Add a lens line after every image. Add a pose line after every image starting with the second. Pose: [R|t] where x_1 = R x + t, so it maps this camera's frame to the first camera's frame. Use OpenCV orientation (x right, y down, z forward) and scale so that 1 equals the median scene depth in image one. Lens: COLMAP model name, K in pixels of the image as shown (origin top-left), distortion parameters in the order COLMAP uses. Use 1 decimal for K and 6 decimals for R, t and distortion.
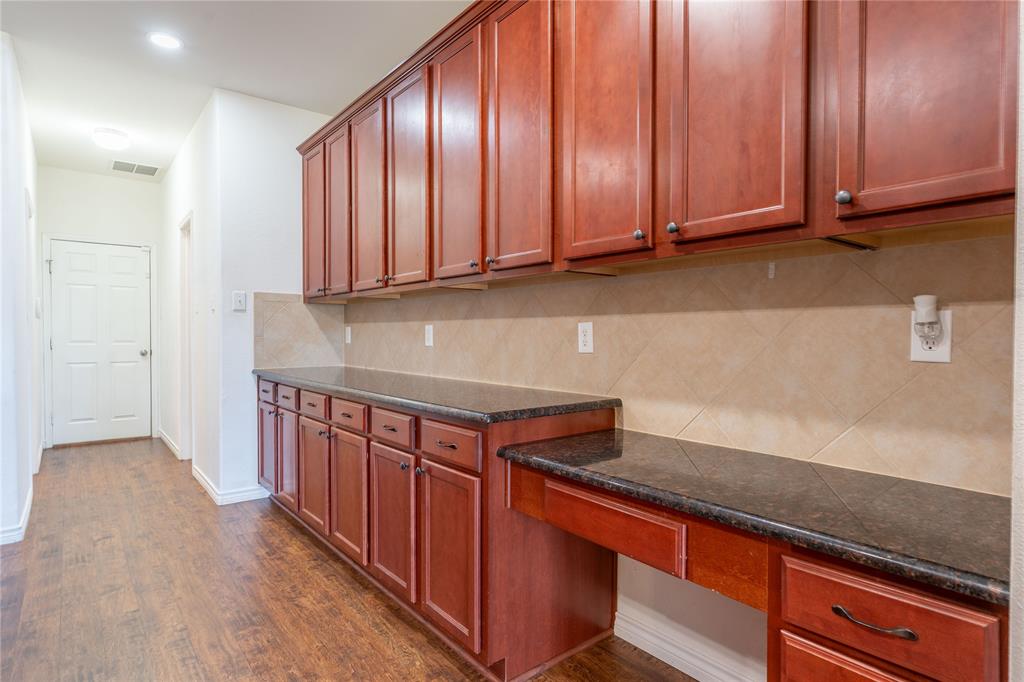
lens RADIAL K [[541.6, 0, 518.6], [0, 541.6, 340.3], [0, 0, 1]] dist [-0.000065, 0.001717]
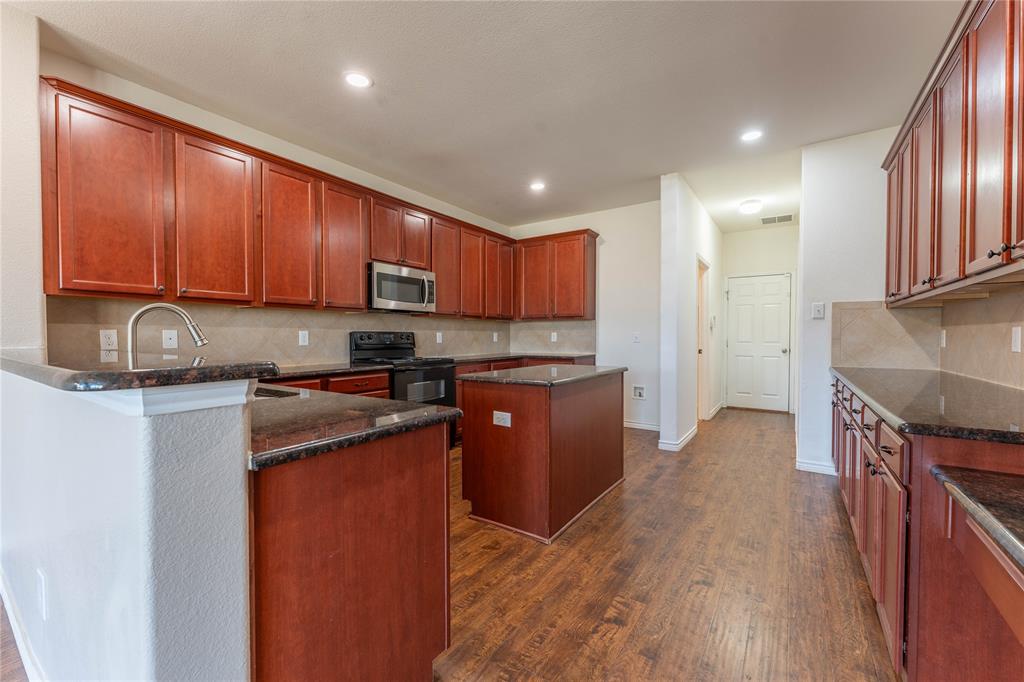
lens RADIAL K [[402.1, 0, 508.4], [0, 402.1, 341.6], [0, 0, 1]] dist [-0.000240, -0.000473]
pose [[0.289455, 0.012351, -0.957112, 0.168008], [-0.013232, 0.999873, 0.008901, -0.000520], [0.957100, 0.010088, 0.289582, 0.058511]]
